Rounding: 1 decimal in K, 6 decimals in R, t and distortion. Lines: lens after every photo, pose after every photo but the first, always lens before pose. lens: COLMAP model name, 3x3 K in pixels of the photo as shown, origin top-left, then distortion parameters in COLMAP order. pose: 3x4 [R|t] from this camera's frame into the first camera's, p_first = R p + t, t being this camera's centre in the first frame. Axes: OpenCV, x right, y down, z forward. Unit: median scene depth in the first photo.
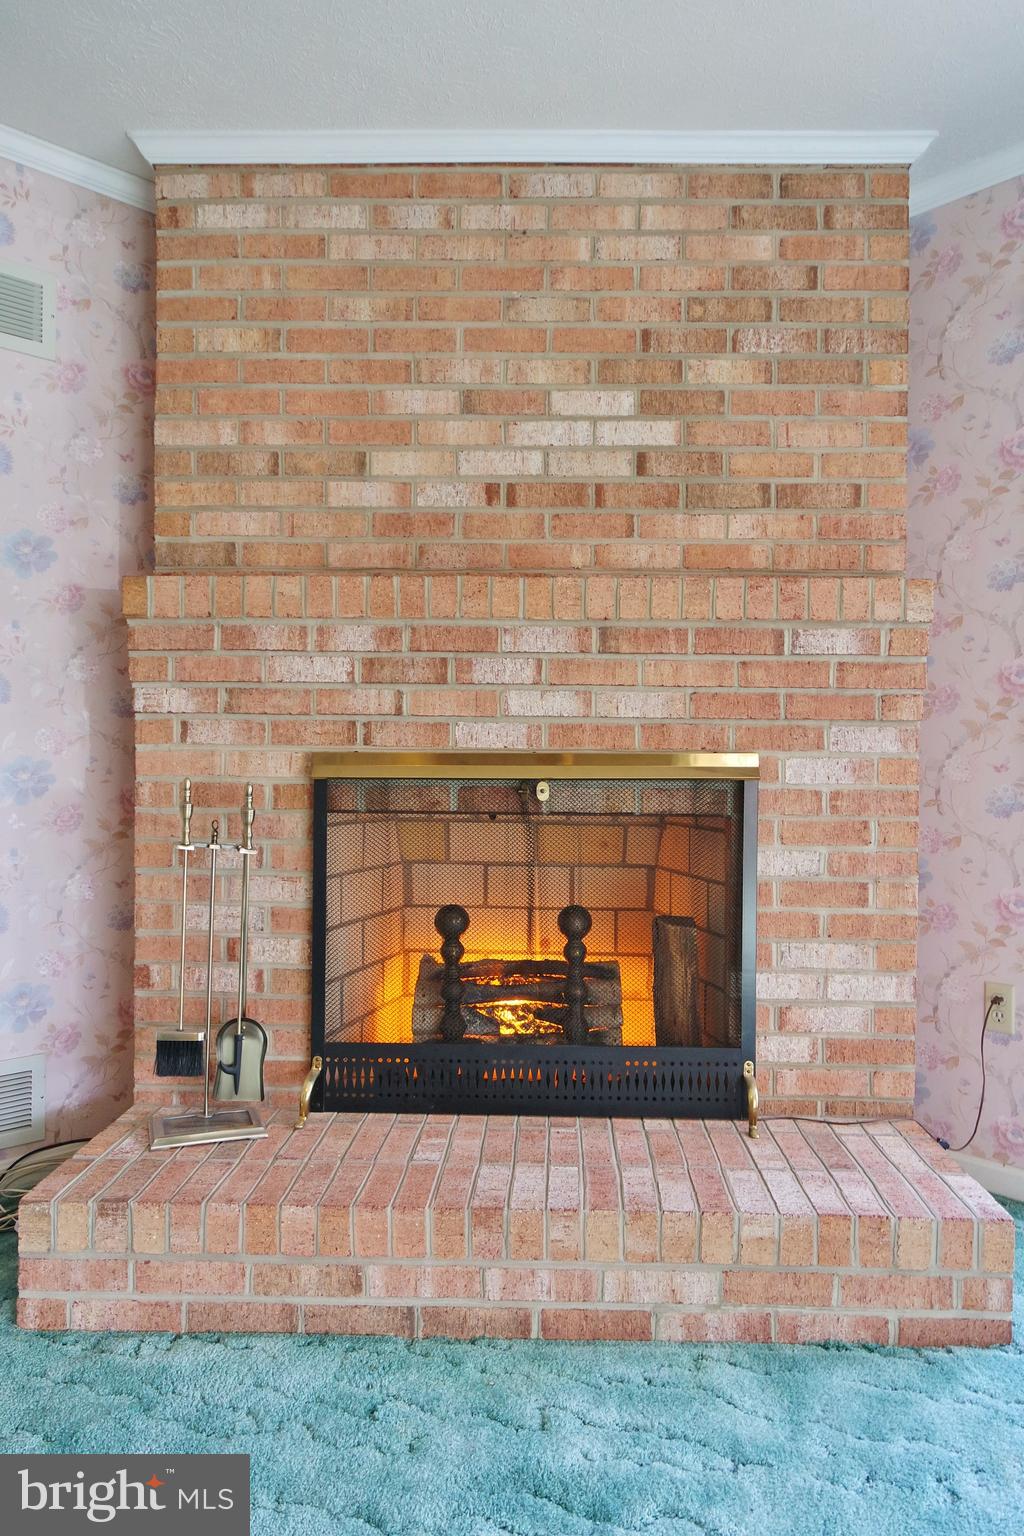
lens RADIAL K [[1061.4, 0, 525.2], [0, 1061.4, 763.1], [0, 0, 1]] dist [-0.006290, 0.010074]
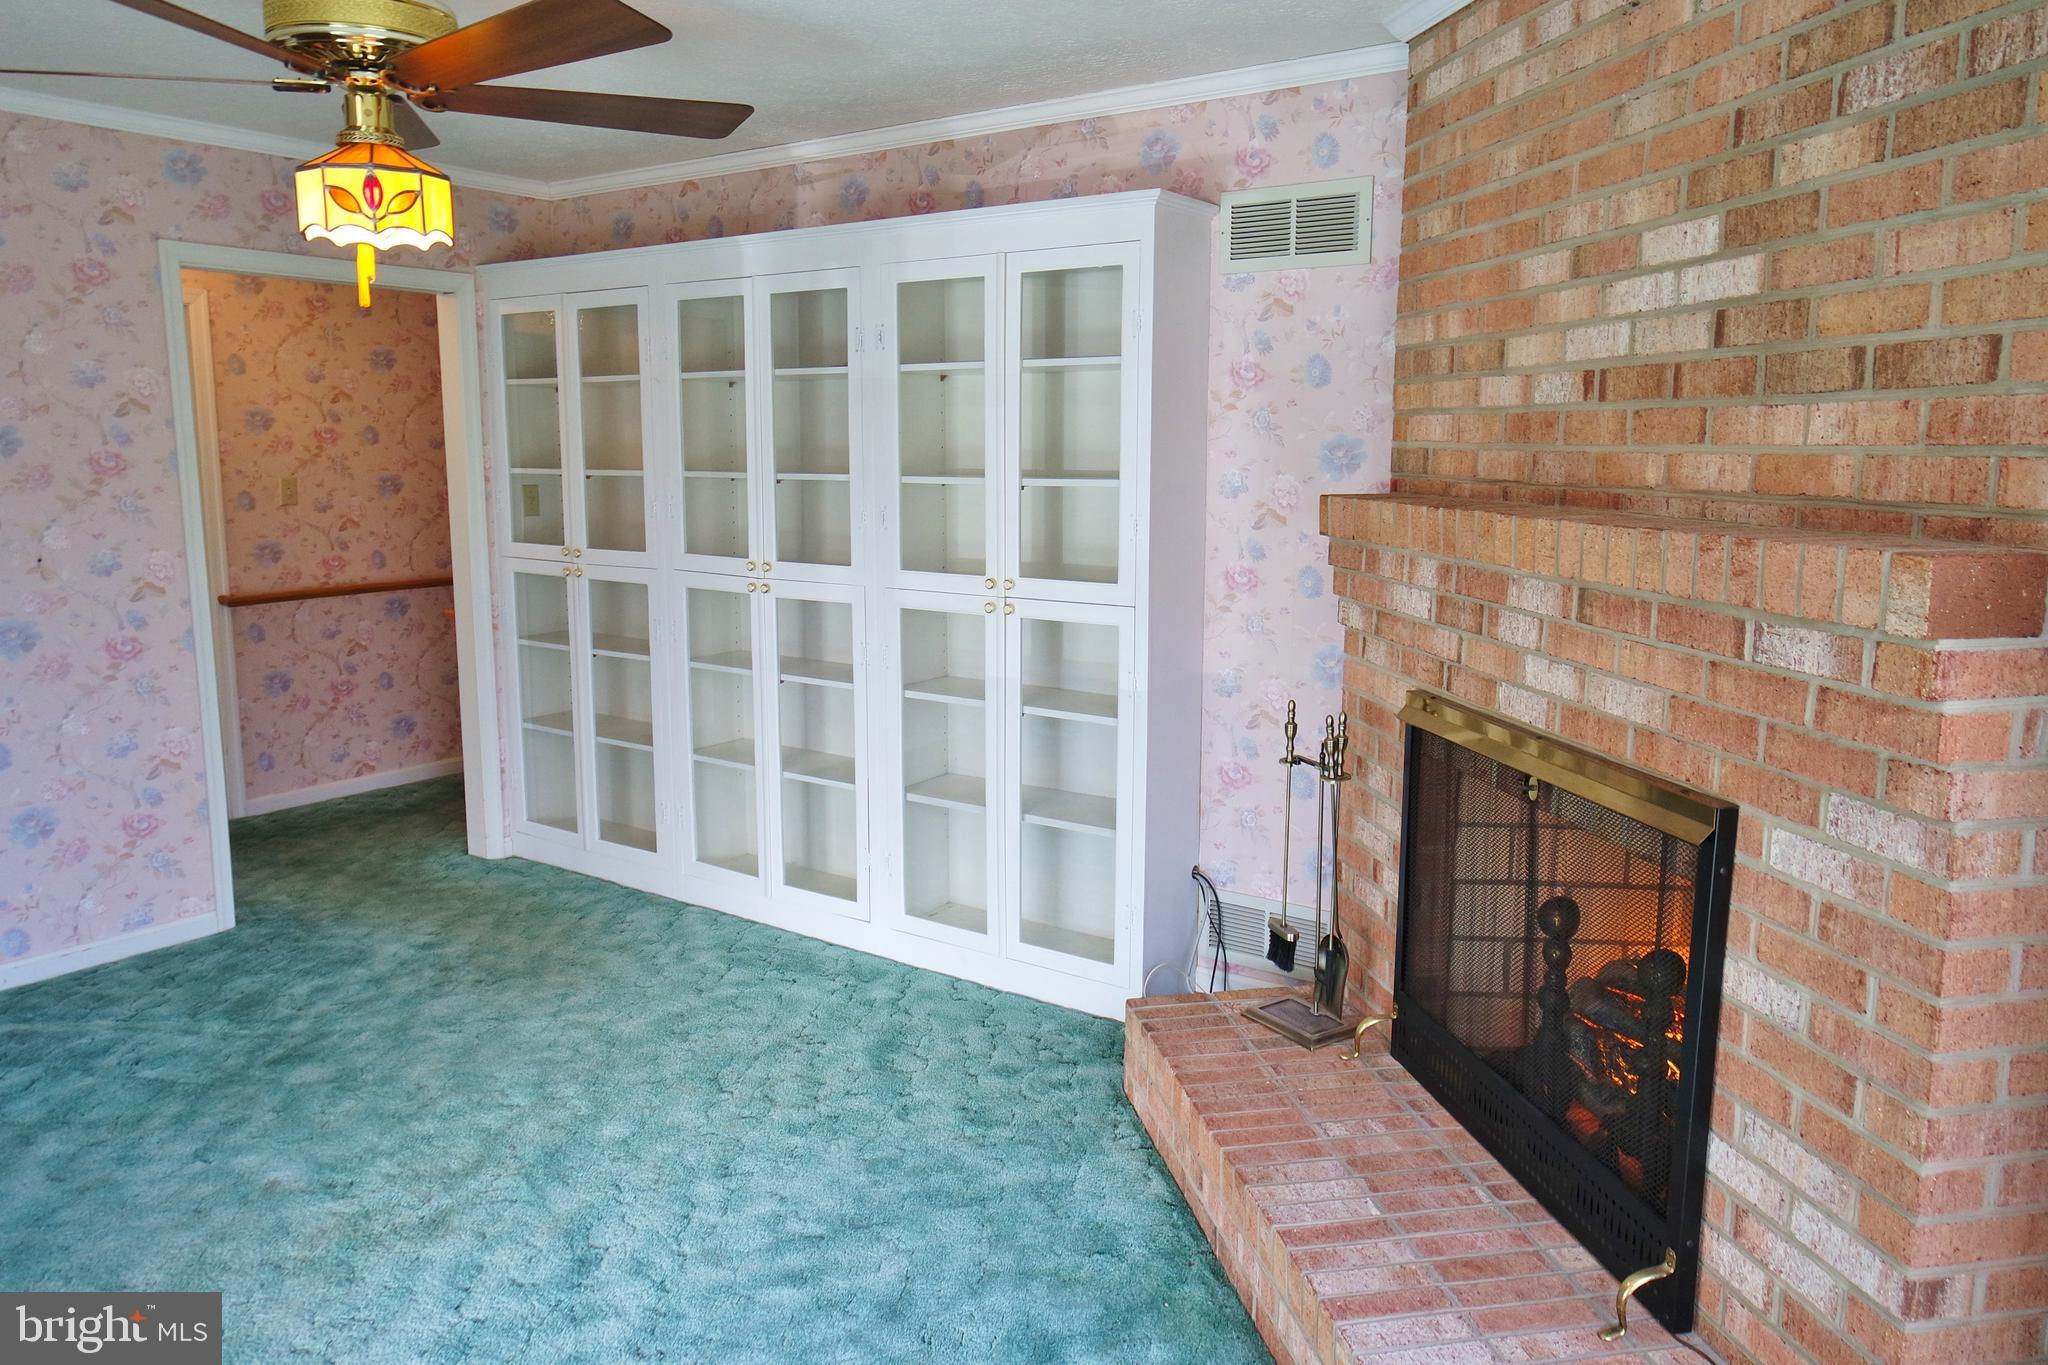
lens RADIAL K [[1415.2, 0, 1024.5], [0, 1415.2, 668.0], [0, 0, 1]] dist [-0.006290, 0.010074]
pose [[0.201150, 0.147193, -0.968438, 0.918814], [-0.000554, 0.988663, 0.150151, -0.212731], [0.979560, -0.029667, 0.198951, 0.418631]]
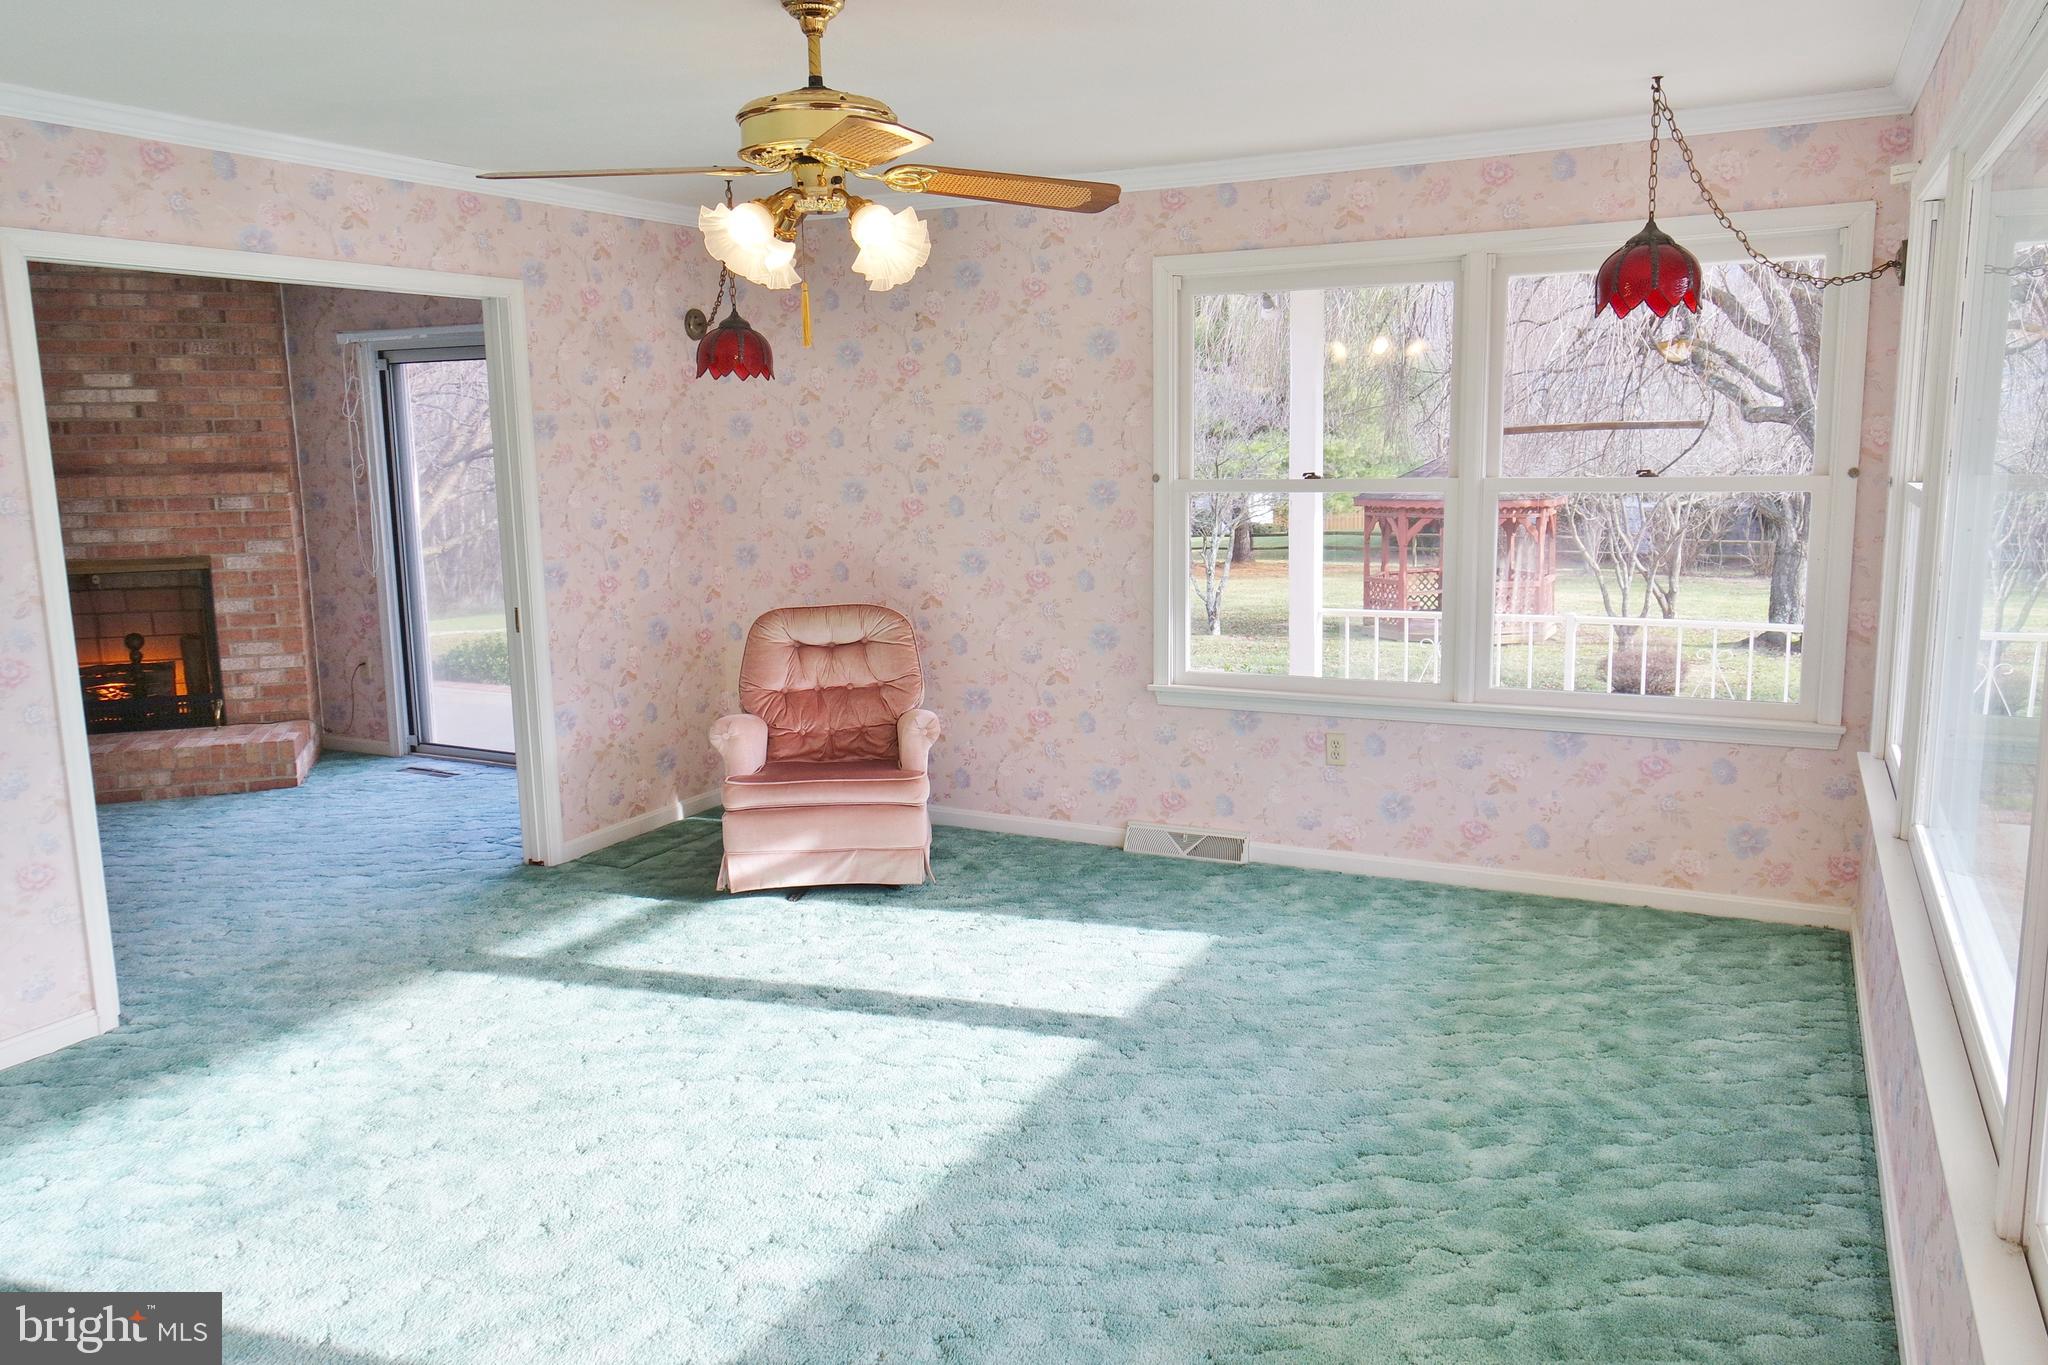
lens RADIAL K [[1457.8, 0, 1017.9], [0, 1457.8, 678.6], [0, 0, 1]] dist [-0.008161, 0.002602]
pose [[0.941781, -0.075498, 0.327640, 0.755317], [0.020678, 0.985625, 0.167679, -0.217315], [-0.335589, -0.151142, 0.929804, -2.238093]]
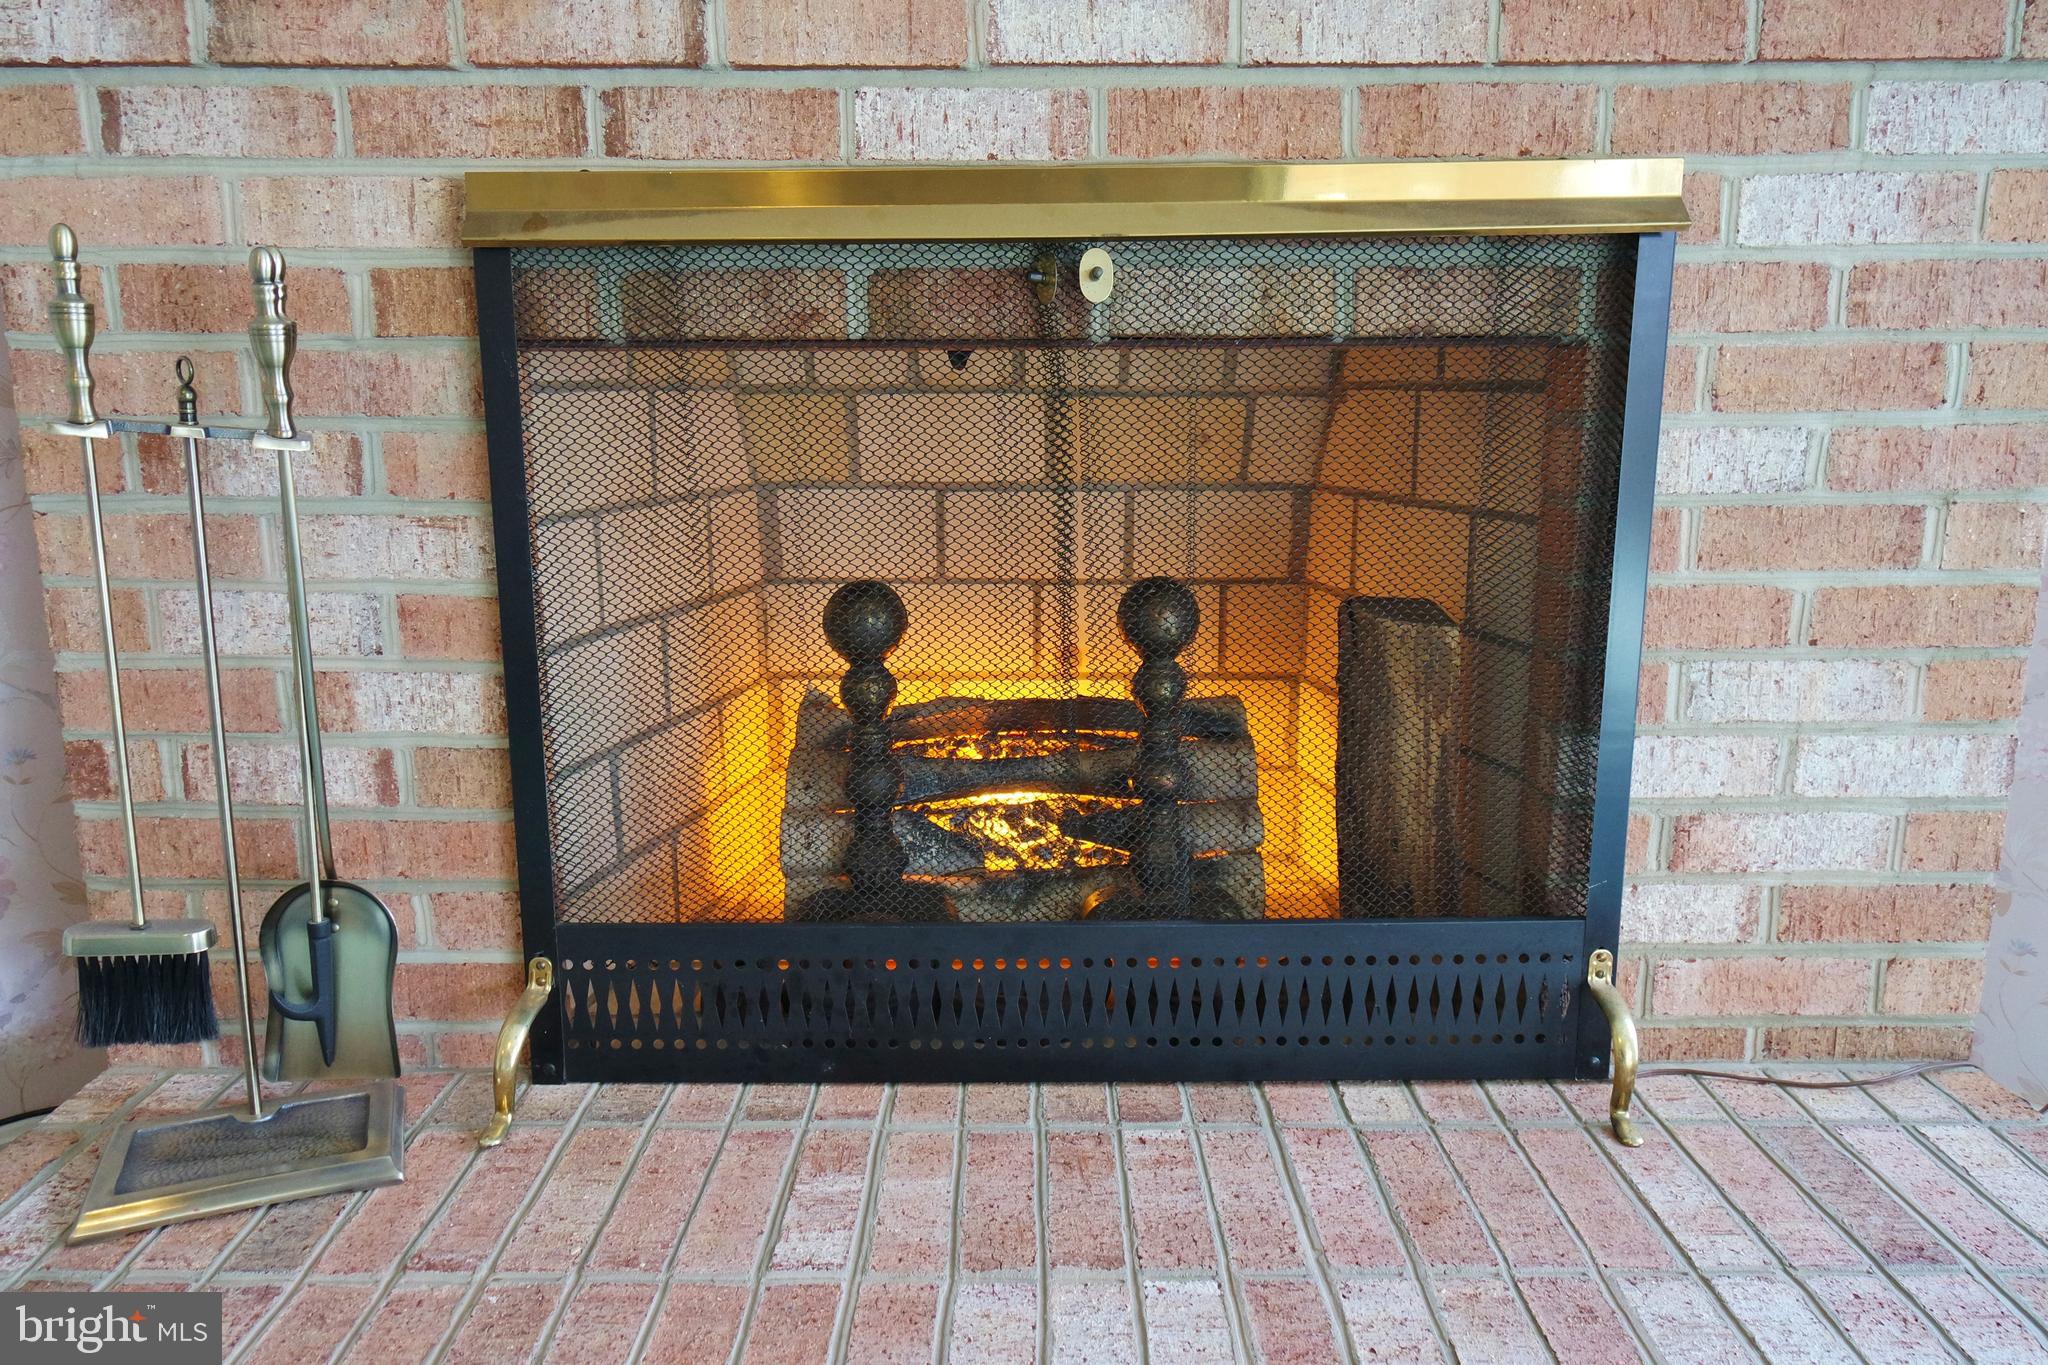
lens RADIAL K [[1438.6, 0, 1013.0], [0, 1438.6, 661.6], [0, 0, 1]] dist [0.001043, 0.004628]
pose [[0.999661, -0.018102, 0.018691, -0.023227], [0.014111, 0.980683, 0.195096, 0.059888], [-0.021862, -0.194766, 0.980606, 0.470642]]
